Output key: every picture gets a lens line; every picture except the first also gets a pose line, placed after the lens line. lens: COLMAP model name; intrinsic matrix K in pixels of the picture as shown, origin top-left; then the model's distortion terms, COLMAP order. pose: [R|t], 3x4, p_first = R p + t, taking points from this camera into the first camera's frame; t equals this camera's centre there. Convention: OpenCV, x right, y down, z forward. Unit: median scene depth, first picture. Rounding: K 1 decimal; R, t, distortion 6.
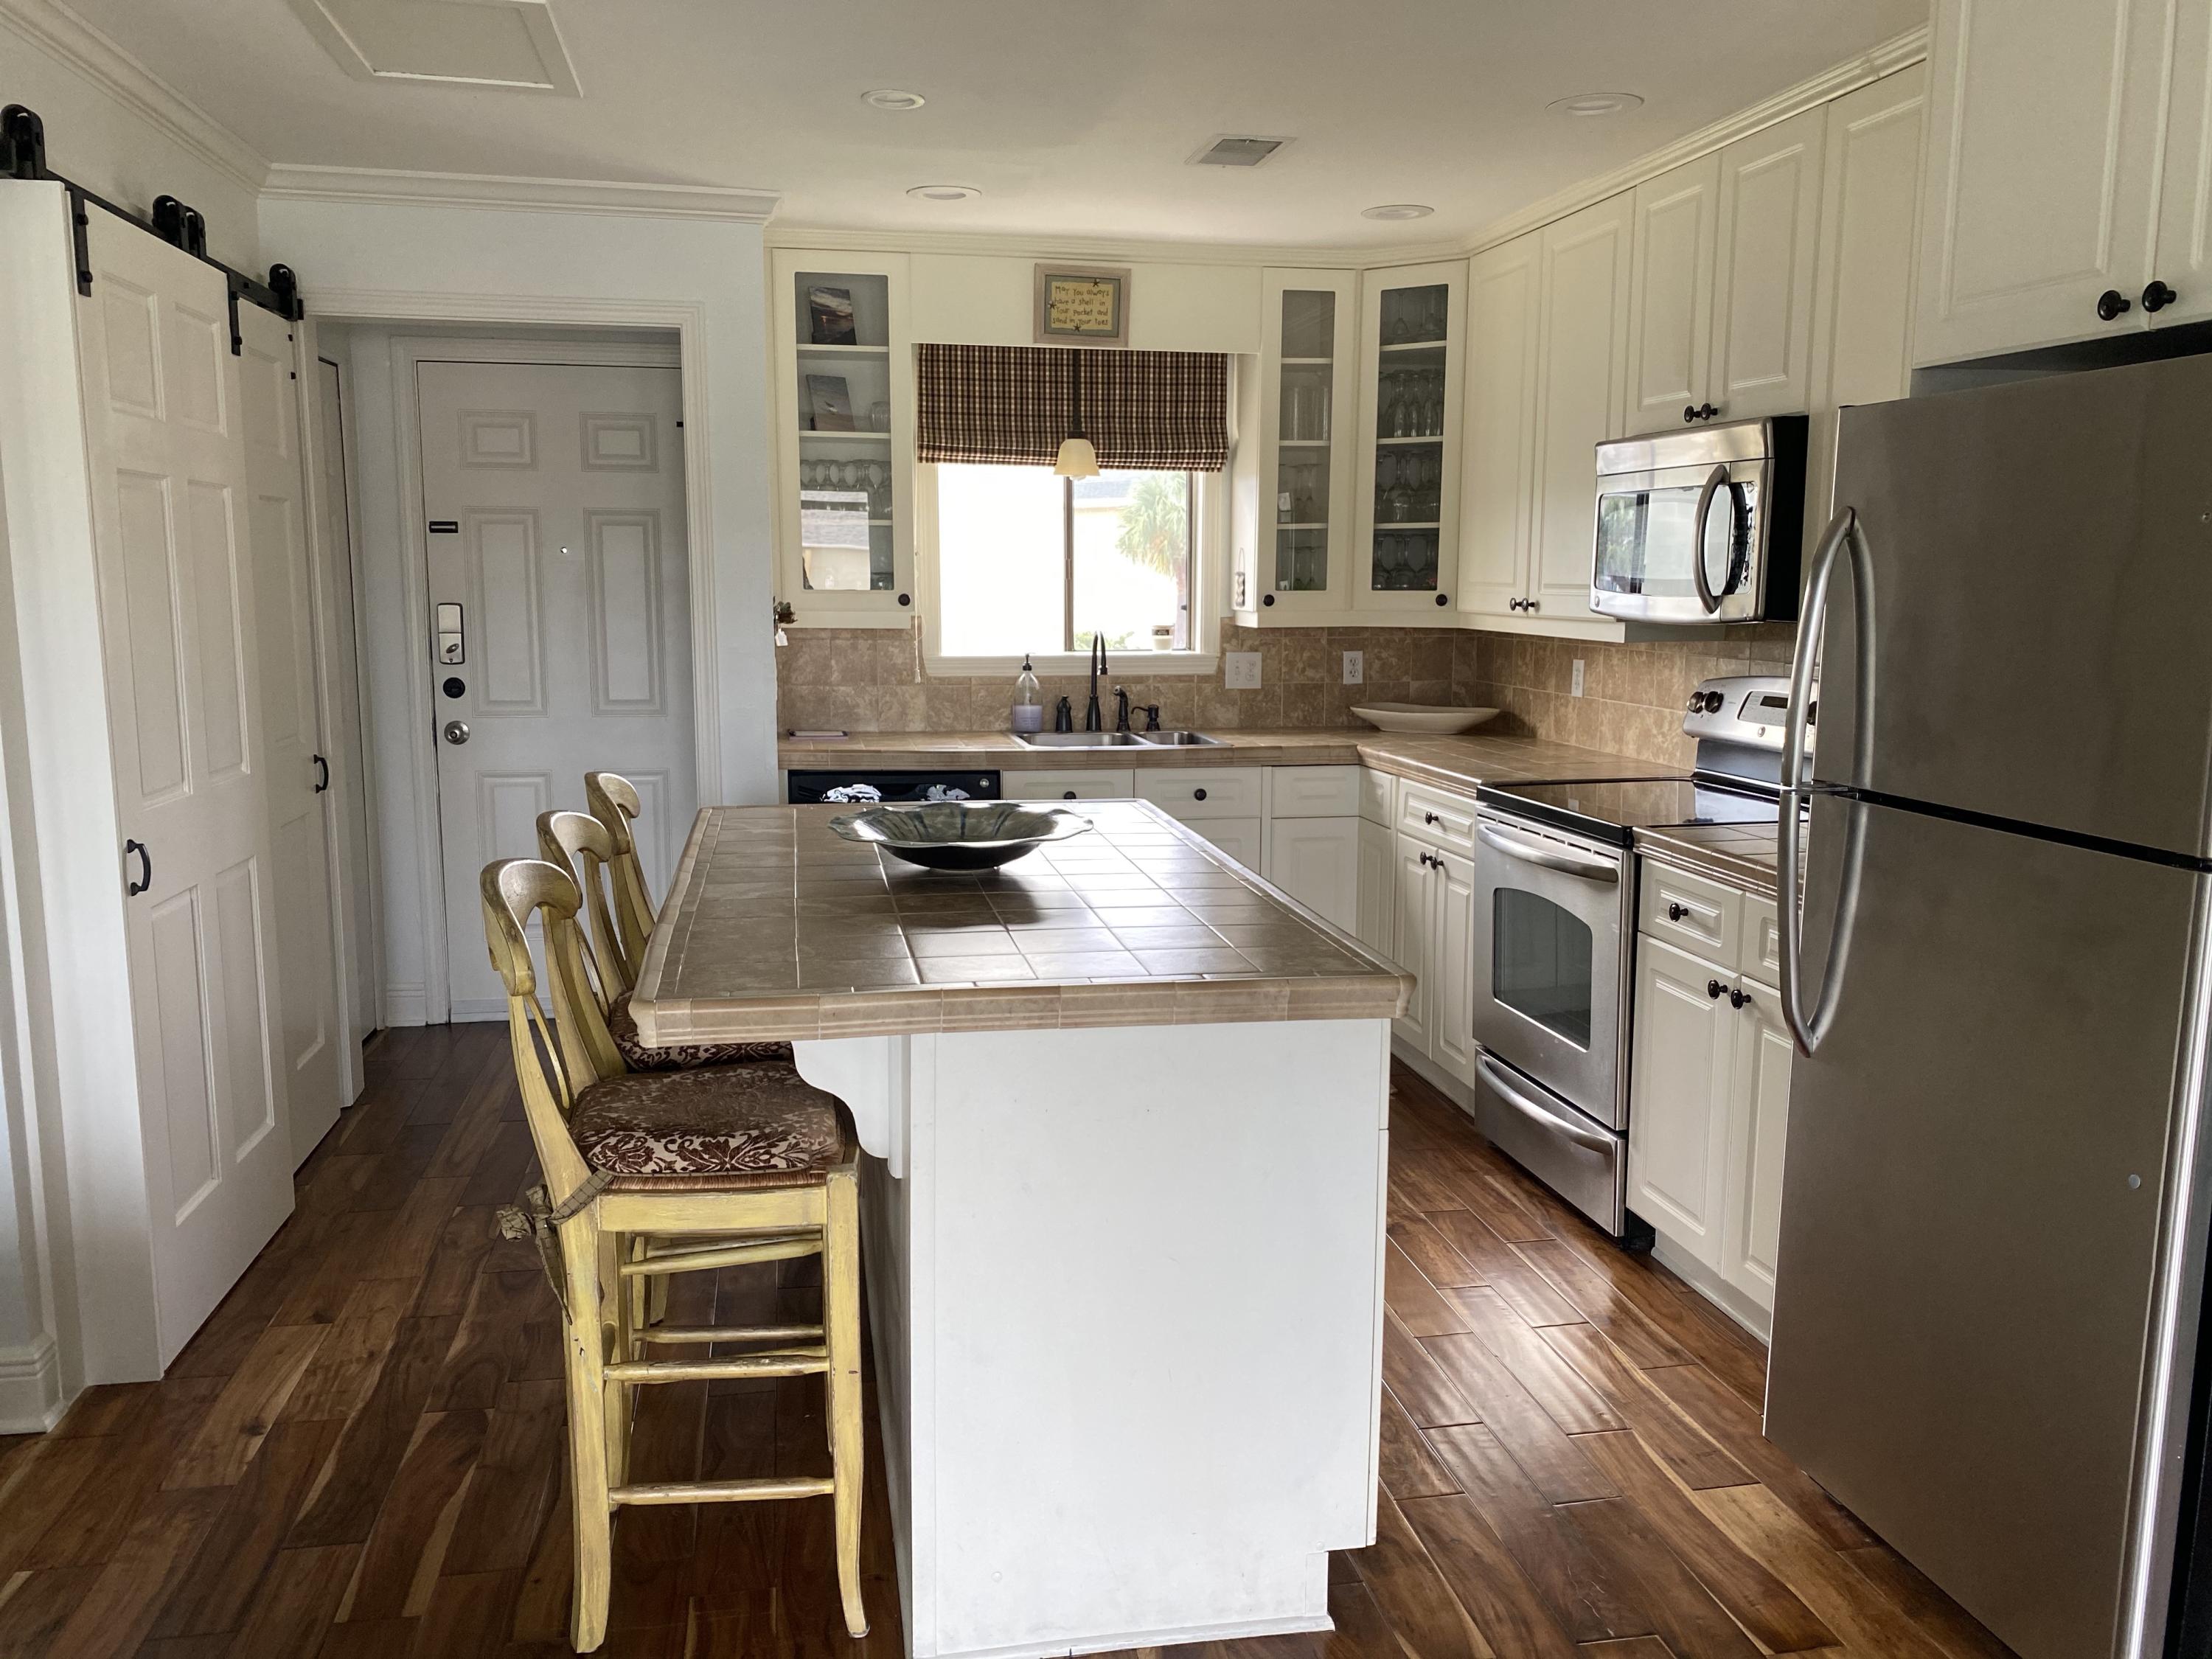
lens RADIAL K [[1693.5, 0, 1100.6], [0, 1693.5, 843.0], [0, 0, 1]] dist [0.120575, -0.212593]
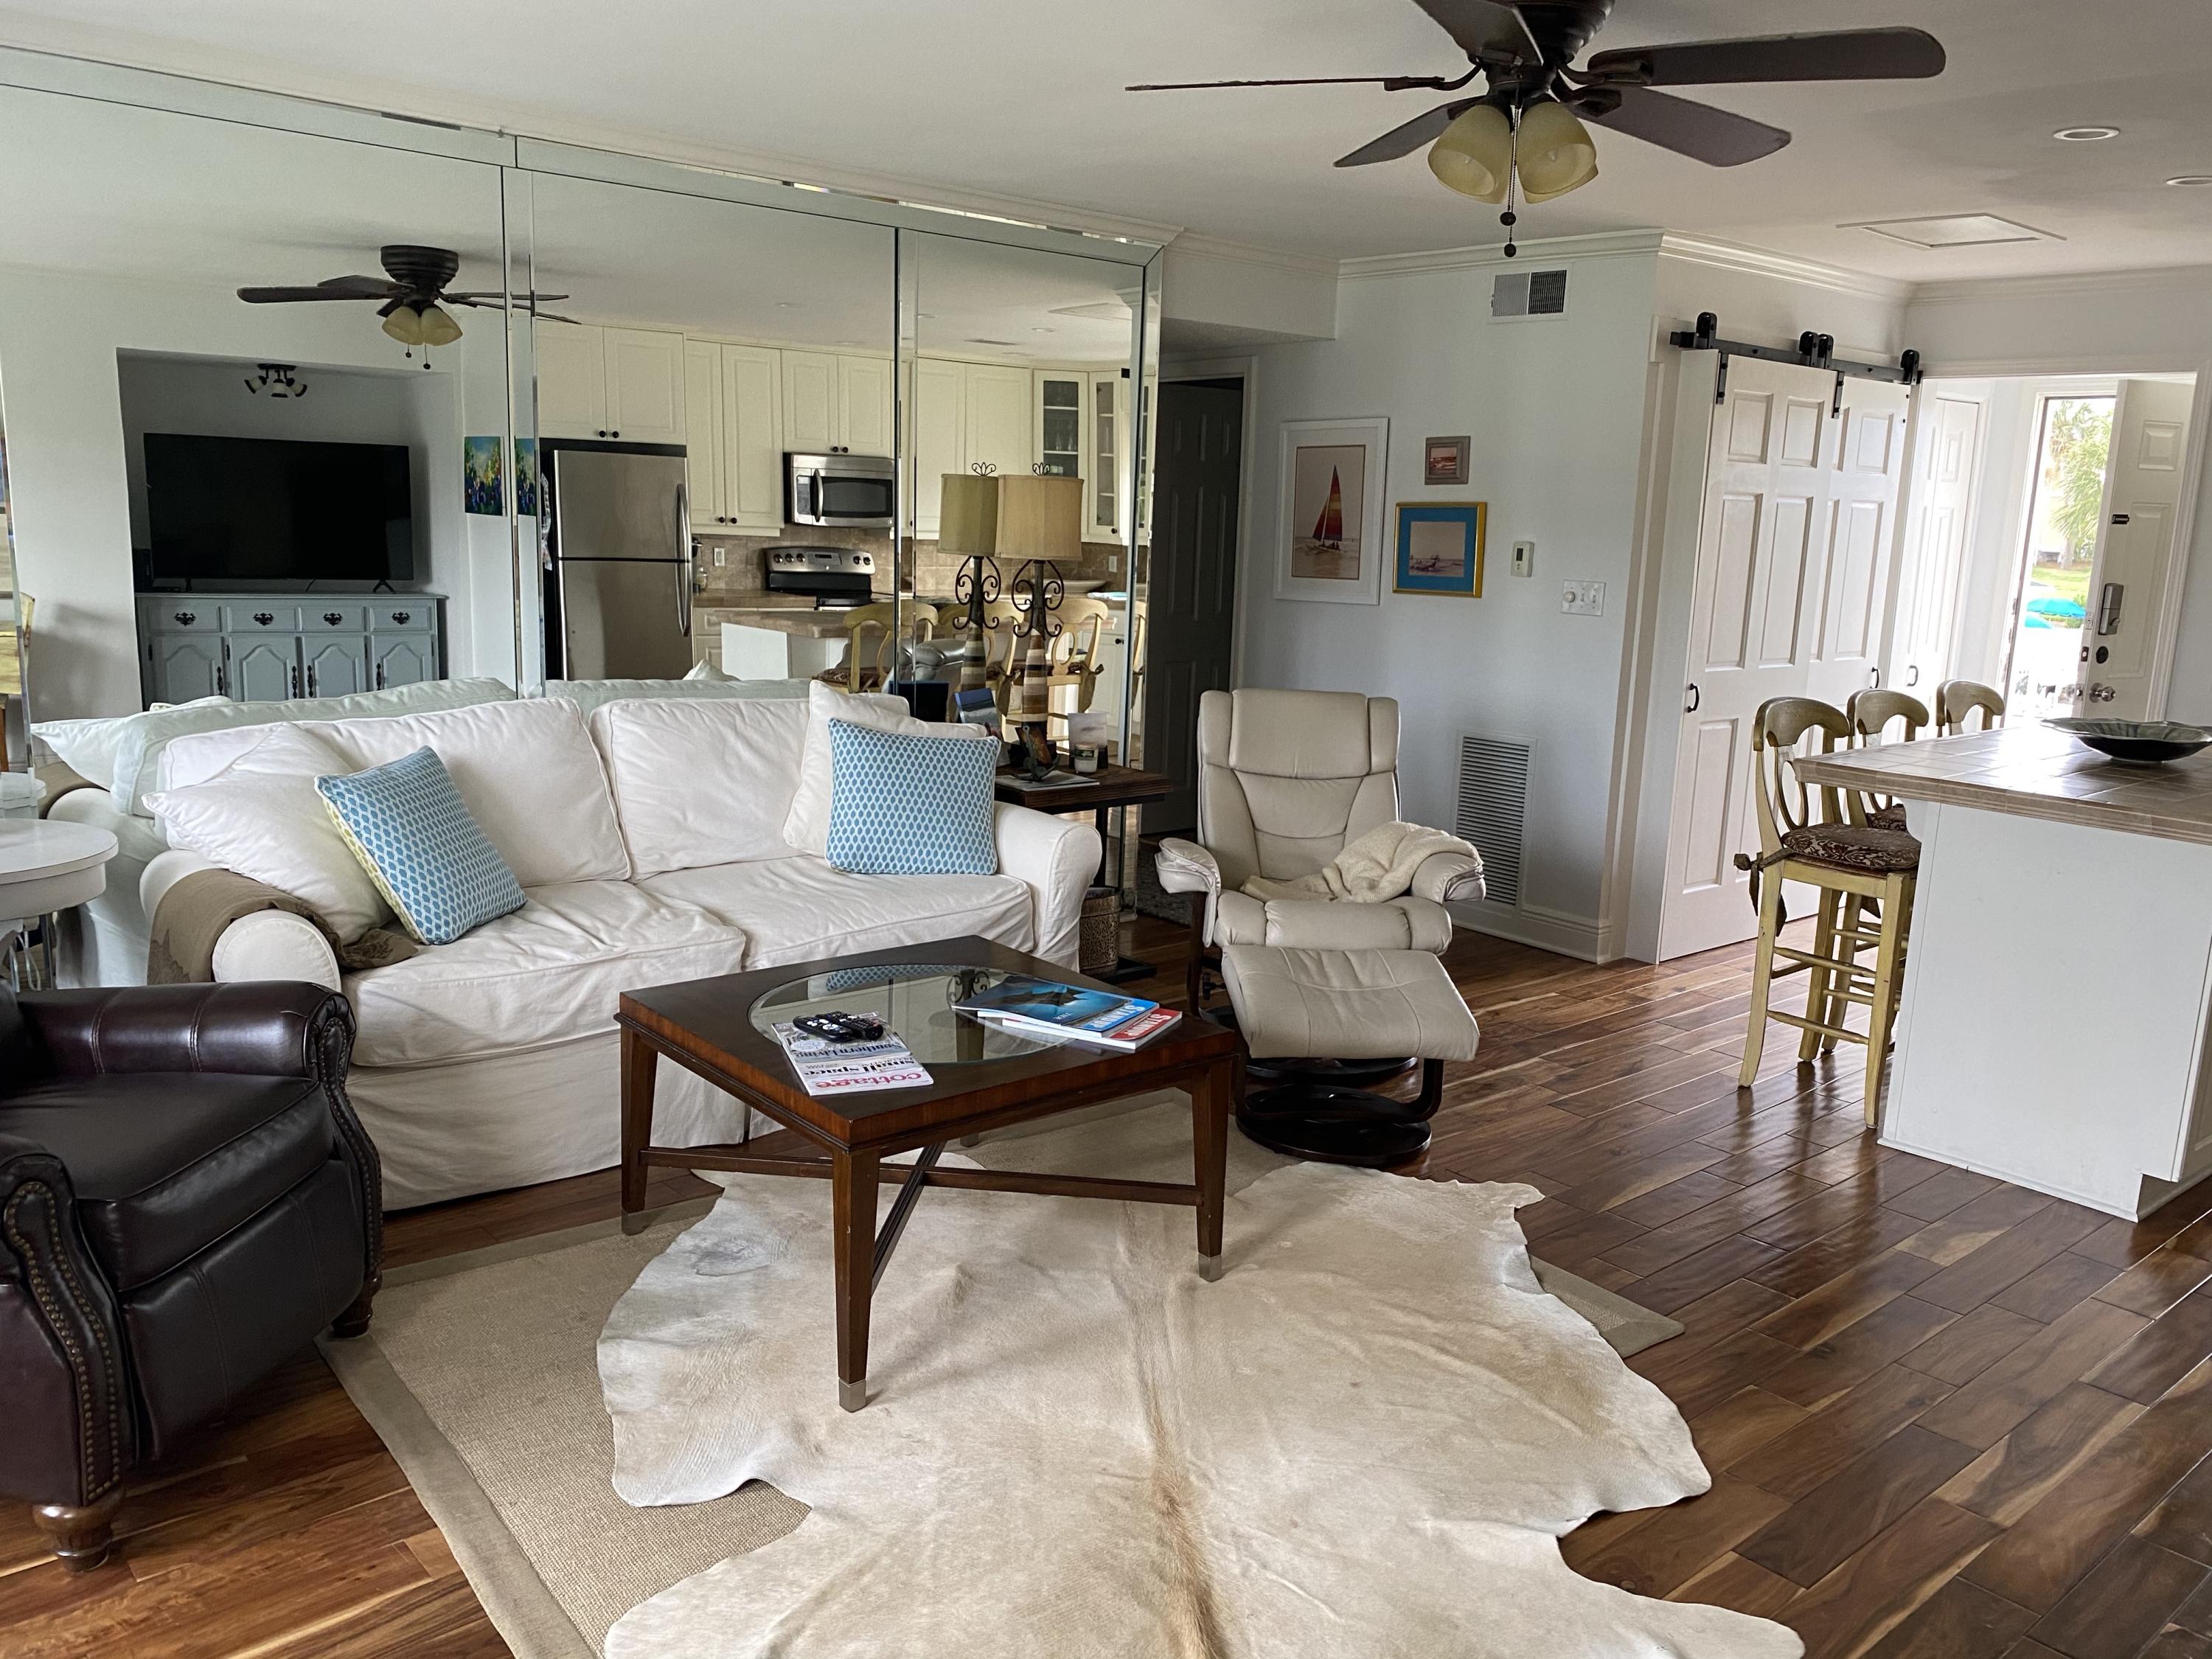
lens RADIAL K [[1725.7, 0, 1101.7], [0, 1725.7, 827.7], [0, 0, 1]] dist [0.012682, -0.015293]
pose [[0.510075, 0.171454, -0.842868, 0.430914], [-0.163078, 0.981435, 0.100952, 0.039334], [0.844529, 0.085960, 0.528565, -0.326529]]
